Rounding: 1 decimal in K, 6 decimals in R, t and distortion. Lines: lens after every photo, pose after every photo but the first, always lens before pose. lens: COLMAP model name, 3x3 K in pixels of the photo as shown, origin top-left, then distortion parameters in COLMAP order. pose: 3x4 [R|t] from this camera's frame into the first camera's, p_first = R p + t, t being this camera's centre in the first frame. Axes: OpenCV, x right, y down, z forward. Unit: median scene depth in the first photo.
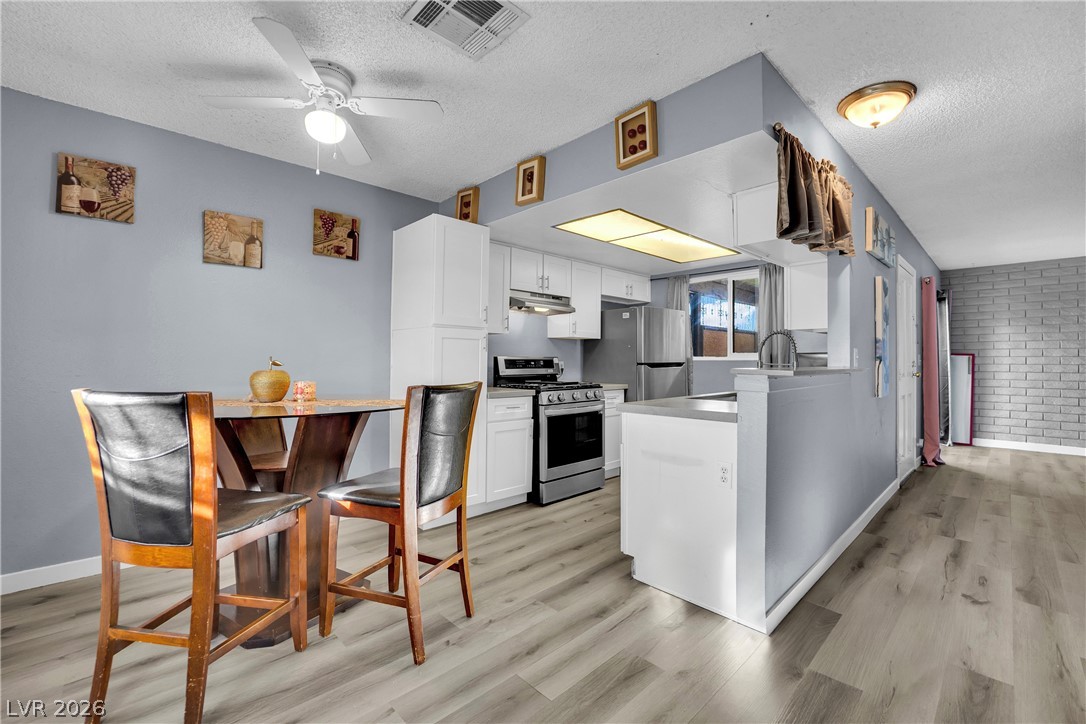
lens RADIAL K [[461.5, 0, 537.2], [0, 461.5, 360.2], [0, 0, 1]] dist [-0.004310, -0.000528]
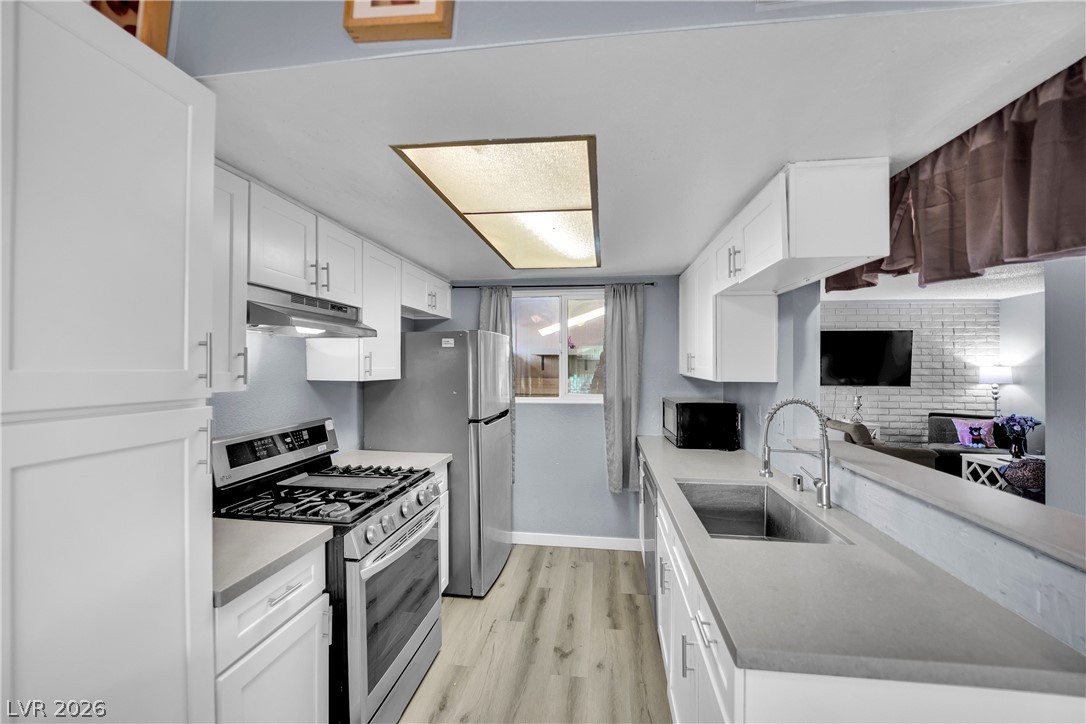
lens RADIAL K [[456.4, 0, 536.6], [0, 456.4, 367.1], [0, 0, 1]] dist [-0.001475, -0.000091]
pose [[0.791320, -0.007622, 0.611355, -0.122035], [0.004851, 0.999969, 0.006188, -0.092139], [-0.611383, -0.001932, 0.791332, 0.599884]]
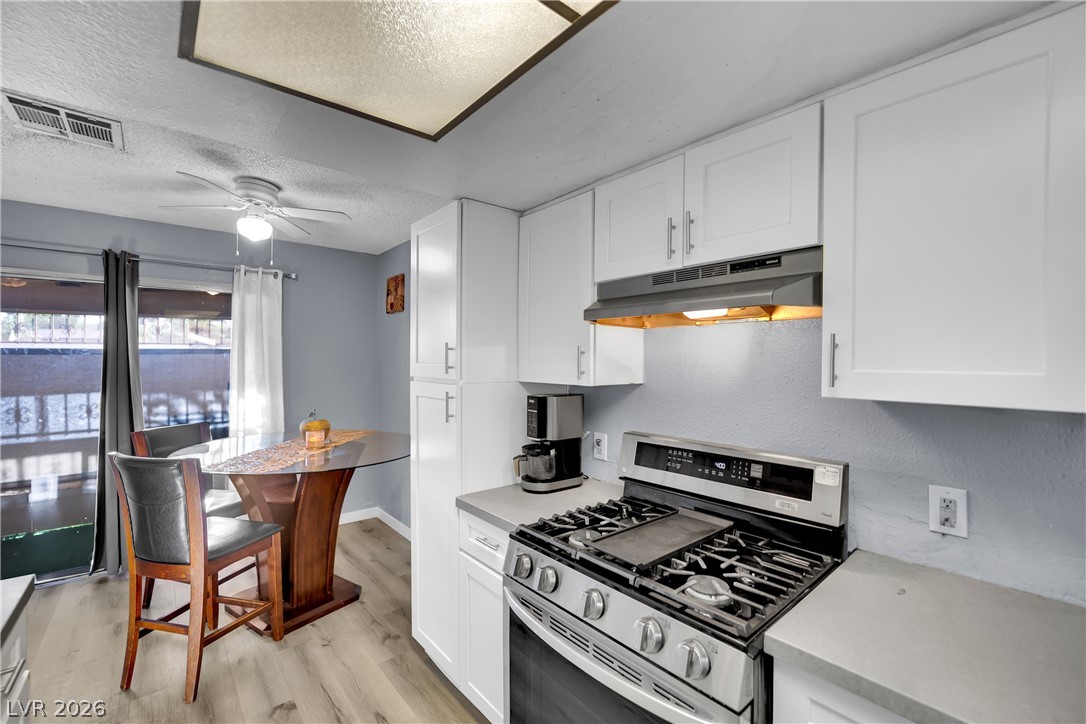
lens RADIAL K [[456.4, 0, 536.6], [0, 456.4, 367.1], [0, 0, 1]] dist [-0.001475, -0.000091]
pose [[-0.062100, 0.010209, -0.998018, 0.447140], [-0.002690, 0.999942, 0.010396, -0.093202], [0.998066, 0.003331, -0.062069, 1.135823]]
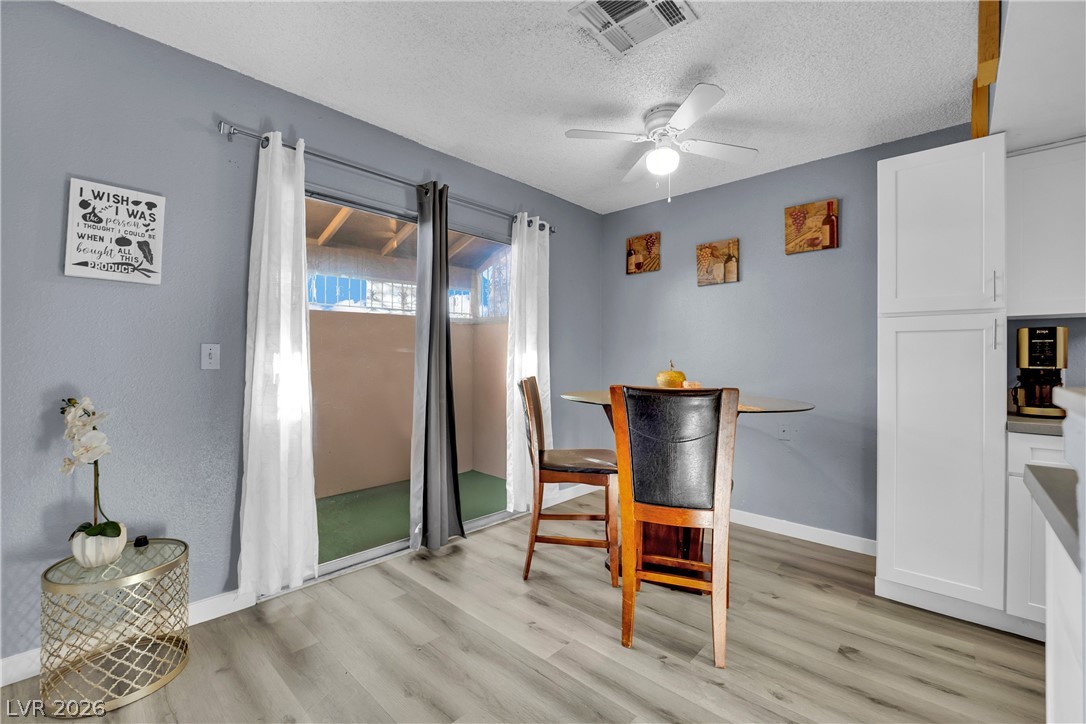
lens RADIAL K [[461.5, 0, 537.2], [0, 461.5, 360.2], [0, 0, 1]] dist [-0.004310, -0.000528]
pose [[0.066576, -0.004509, -0.997771, 0.420627], [-0.007955, 0.999956, -0.005050, 0.002386], [0.997750, 0.008274, 0.066537, 0.379795]]
